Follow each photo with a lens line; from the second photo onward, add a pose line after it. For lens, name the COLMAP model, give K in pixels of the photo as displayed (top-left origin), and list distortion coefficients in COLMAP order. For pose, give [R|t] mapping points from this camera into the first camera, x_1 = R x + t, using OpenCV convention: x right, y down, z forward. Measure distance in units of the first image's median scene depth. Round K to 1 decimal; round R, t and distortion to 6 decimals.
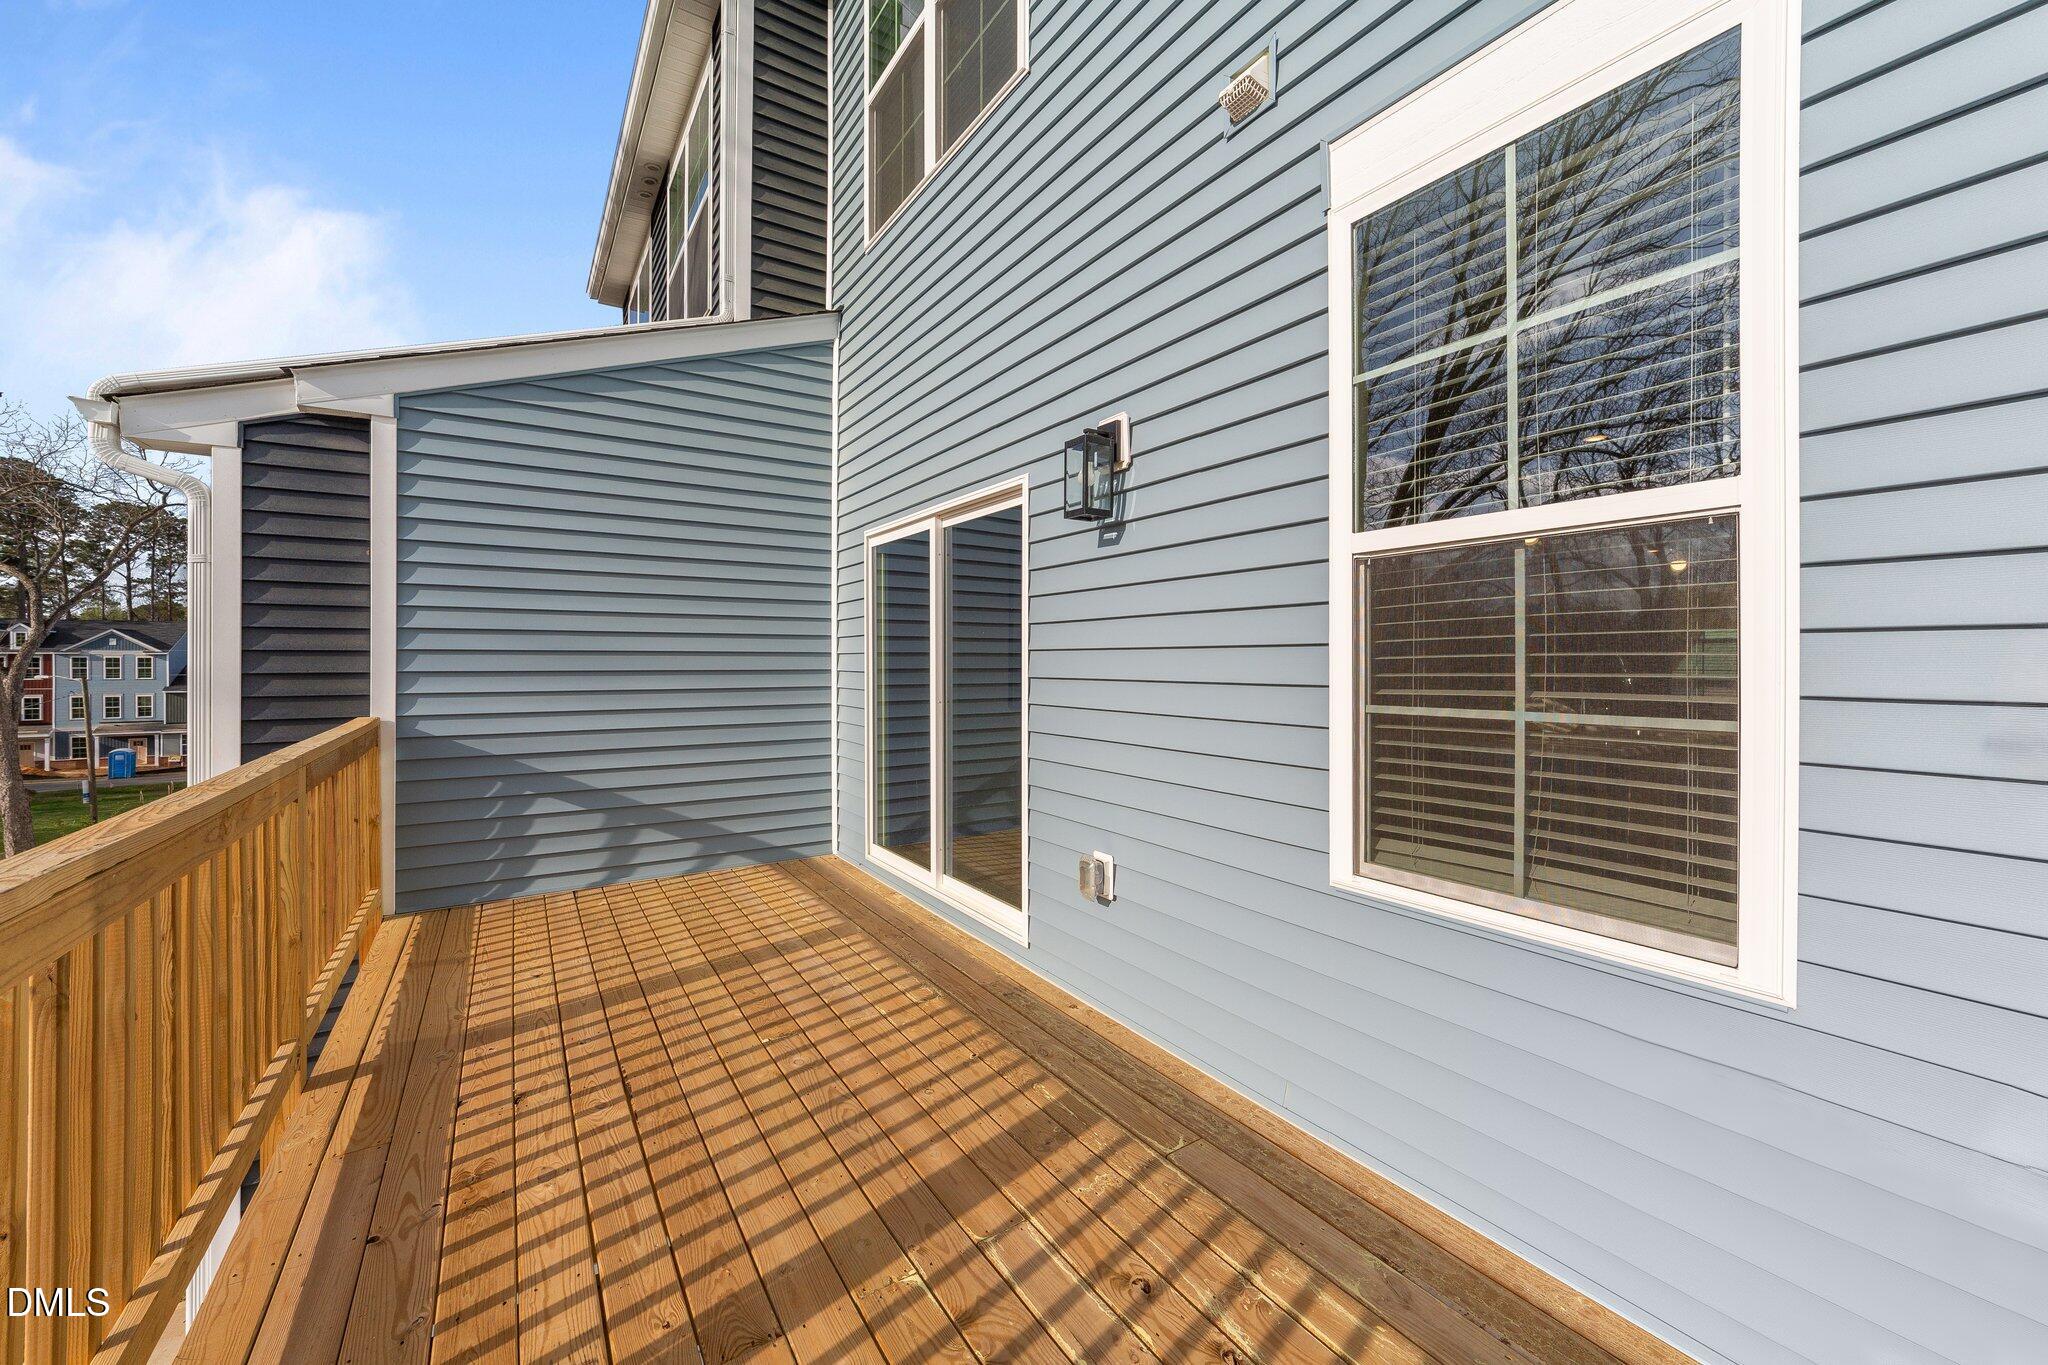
lens RADIAL K [[800.8, 0, 1024.2], [0, 800.8, 671.6], [0, 0, 1]] dist [-0.003927, 0.000355]
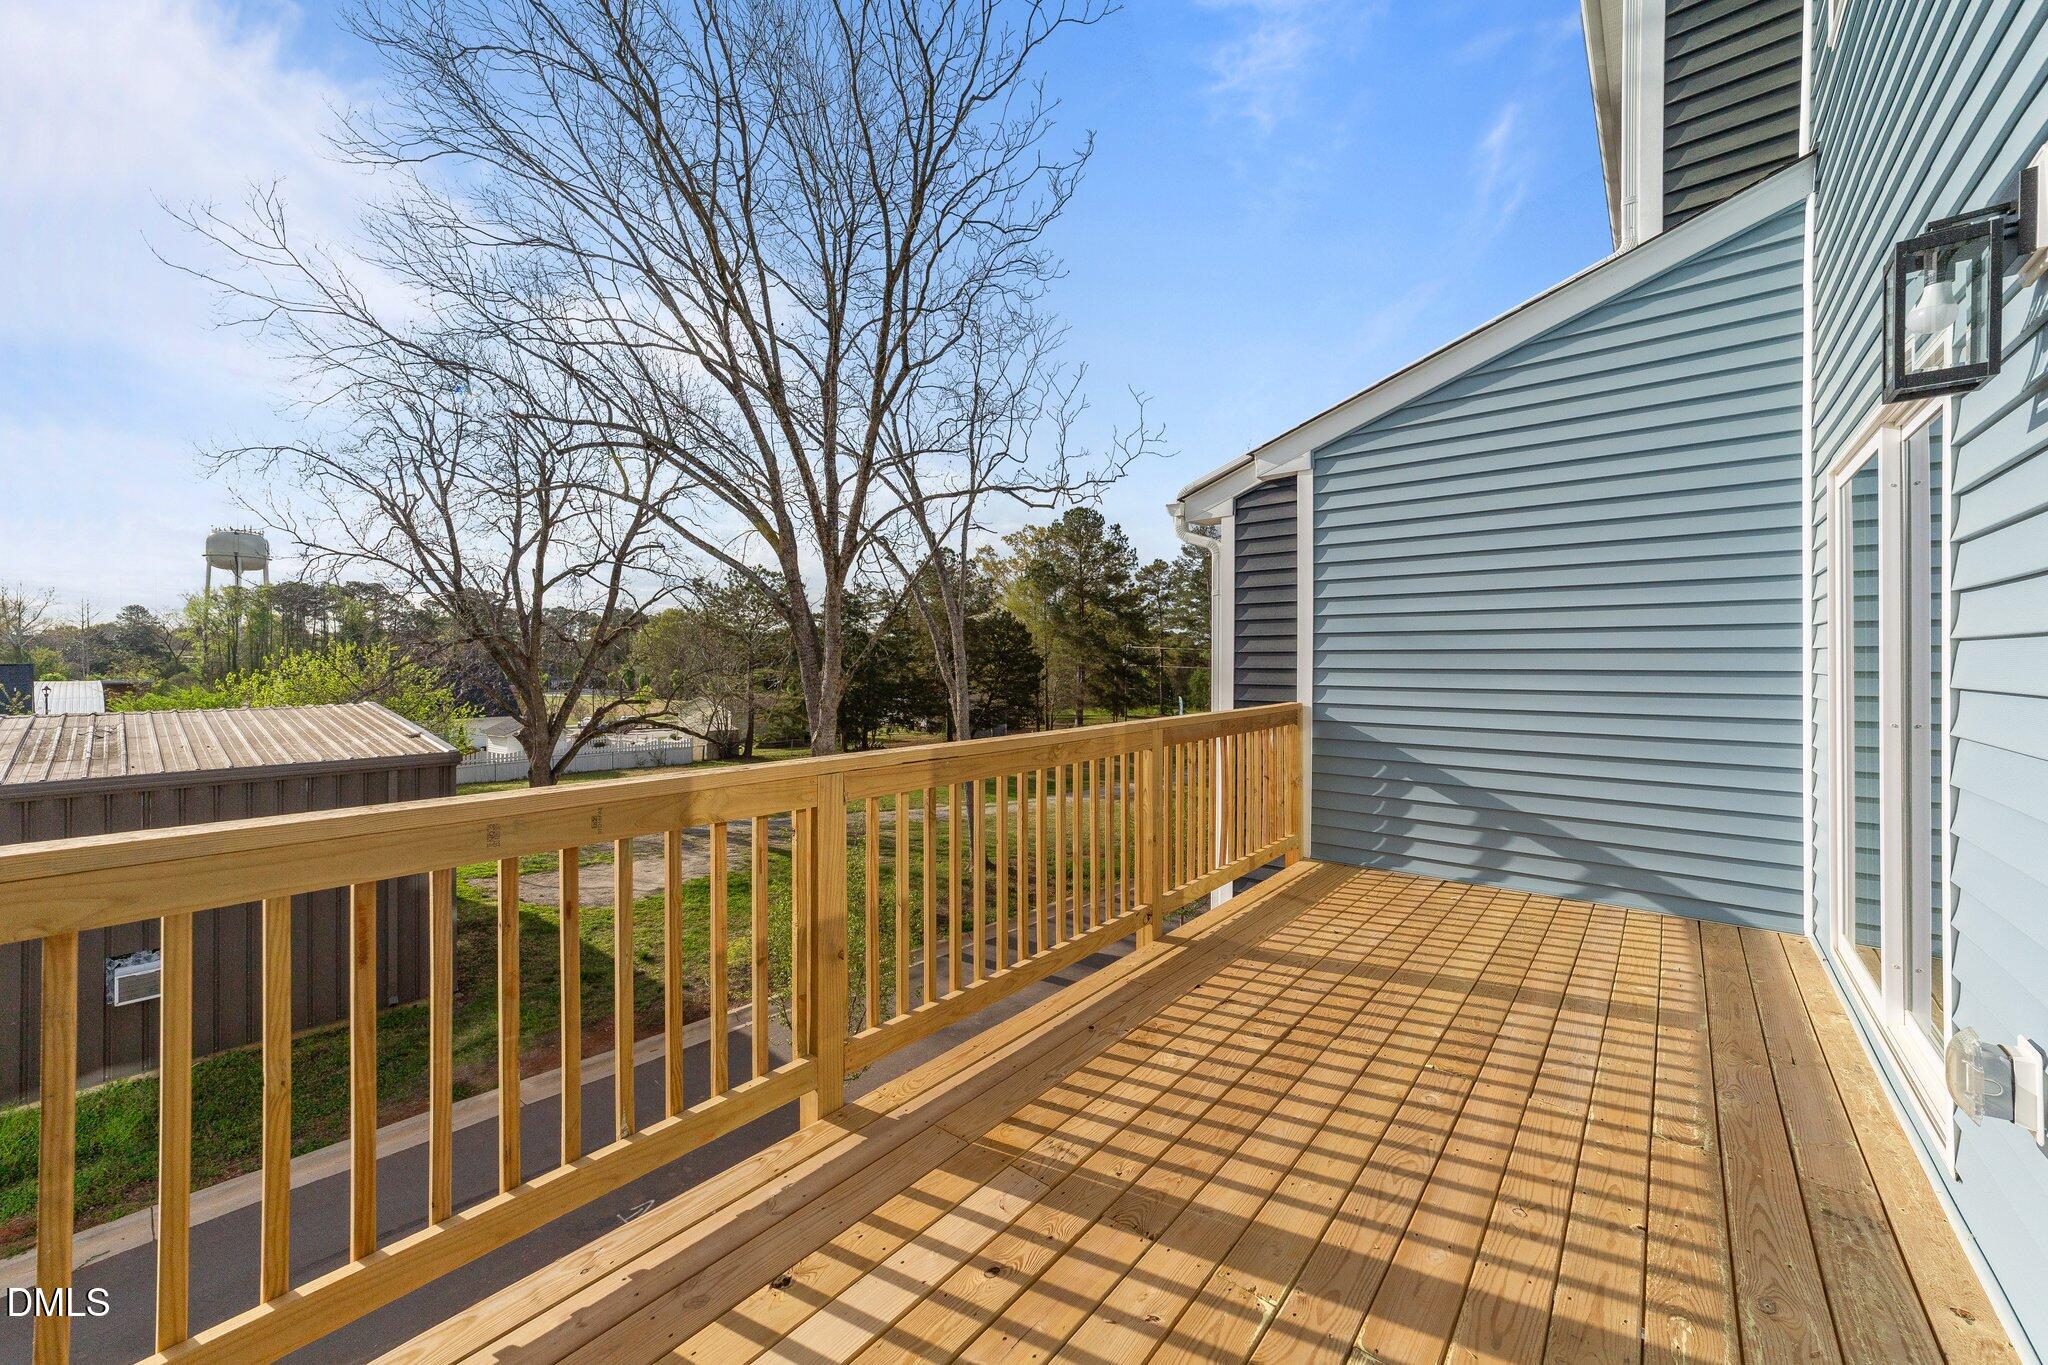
lens RADIAL K [[800.8, 0, 1024.4], [0, 800.8, 666.2], [0, 0, 1]] dist [-0.003927, 0.000355]
pose [[0.280922, 0.004566, -0.959720, 0.366447], [-0.010202, 0.999946, 0.001771, -0.000513], [0.959676, 0.009293, 0.280954, 0.238053]]
